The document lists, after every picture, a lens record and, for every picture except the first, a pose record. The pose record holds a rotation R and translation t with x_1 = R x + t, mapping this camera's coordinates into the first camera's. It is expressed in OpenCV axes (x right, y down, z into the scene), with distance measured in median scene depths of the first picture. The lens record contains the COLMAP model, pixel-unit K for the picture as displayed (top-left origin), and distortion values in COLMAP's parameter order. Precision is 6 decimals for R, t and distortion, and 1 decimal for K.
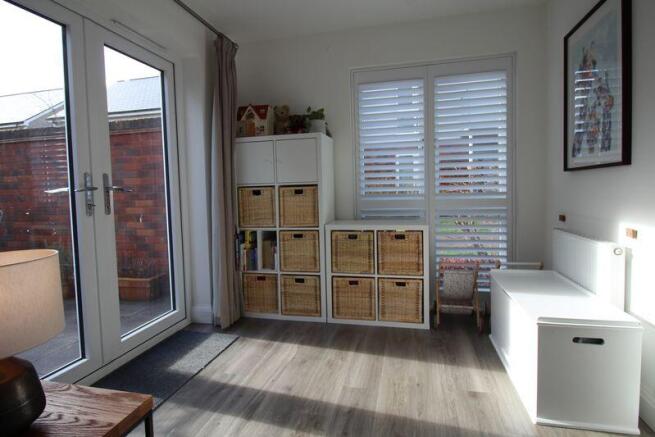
lens RADIAL K [[343.3, 0, 328.0], [0, 343.3, 205.2], [0, 0, 1]] dist [-0.002978, -0.000002]
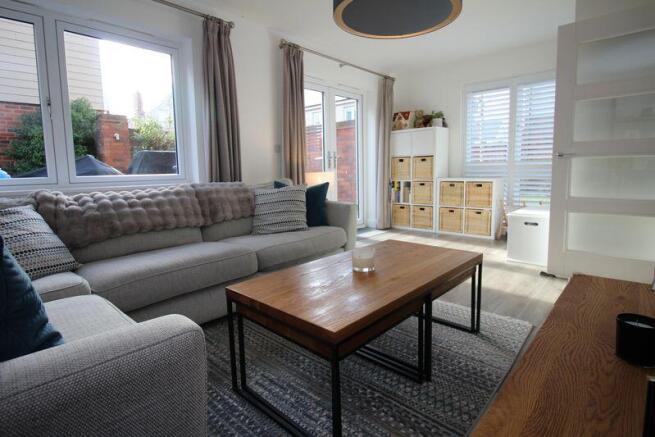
lens RADIAL K [[343.3, 0, 328.0], [0, 343.3, 205.2], [0, 0, 1]] dist [-0.002978, -0.000002]
pose [[0.873008, 0.058943, -0.484131, 0.356636], [-0.026743, 0.996962, 0.073154, 0.078633], [0.486972, -0.050917, 0.871932, -0.815485]]
